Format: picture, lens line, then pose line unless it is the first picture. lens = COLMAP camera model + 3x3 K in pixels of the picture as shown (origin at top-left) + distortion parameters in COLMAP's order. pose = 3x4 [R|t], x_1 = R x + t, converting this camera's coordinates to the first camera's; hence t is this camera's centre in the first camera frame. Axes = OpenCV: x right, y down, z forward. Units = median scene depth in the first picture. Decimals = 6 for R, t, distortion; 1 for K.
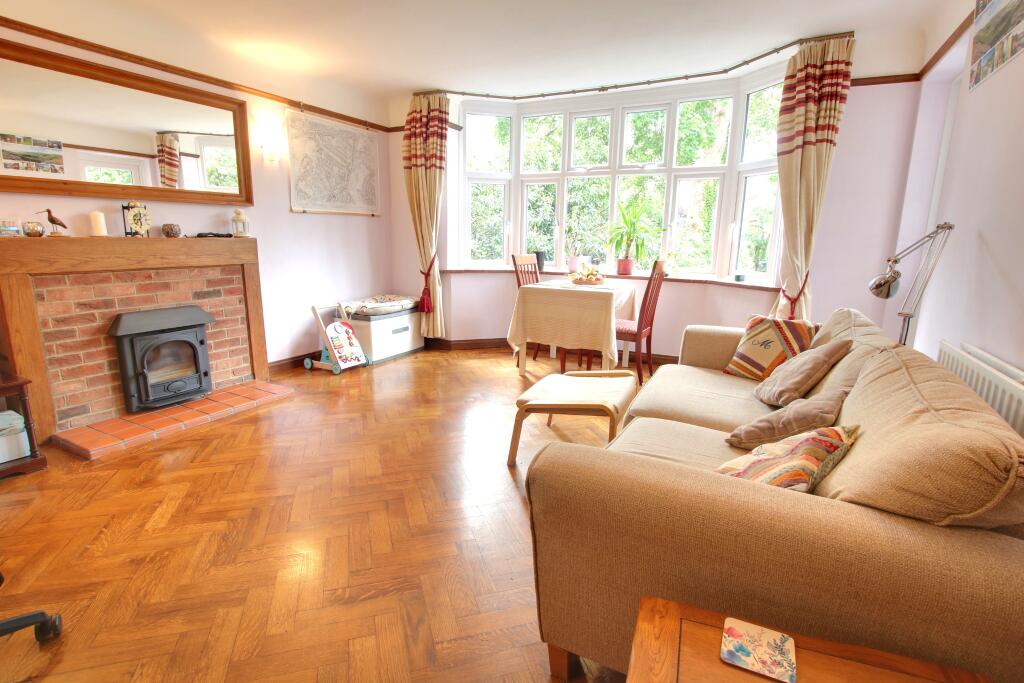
lens RADIAL K [[503.6, 0, 512.0], [0, 503.6, 341.5], [0, 0, 1]] dist [-0.022314, -0.000538]
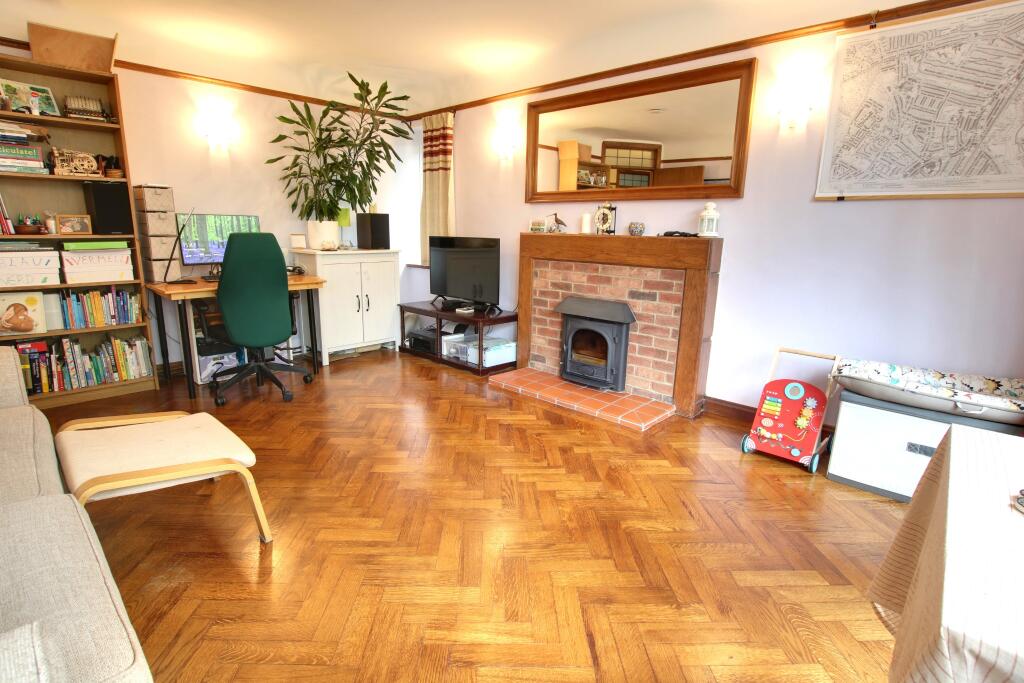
lens RADIAL K [[503.6, 0, 512.0], [0, 503.6, 341.5], [0, 0, 1]] dist [-0.022314, -0.000538]
pose [[-0.275843, 0.188998, -0.942439, 0.351314], [-0.216732, 0.942999, 0.252546, -0.185006], [0.936450, 0.273919, -0.219158, 0.924999]]
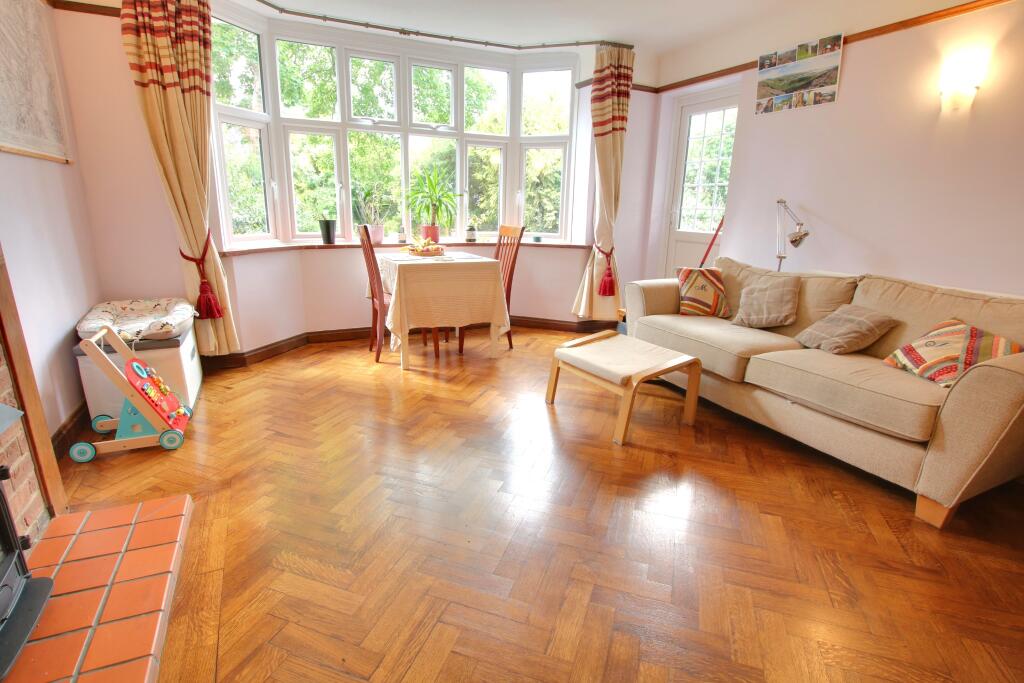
lens RADIAL K [[503.6, 0, 512.0], [0, 503.6, 341.5], [0, 0, 1]] dist [-0.022314, -0.000538]
pose [[0.596353, -0.212615, 0.774053, -0.584230], [0.148911, 0.976849, 0.153594, -0.091876], [-0.788790, 0.023669, 0.614207, 0.380097]]
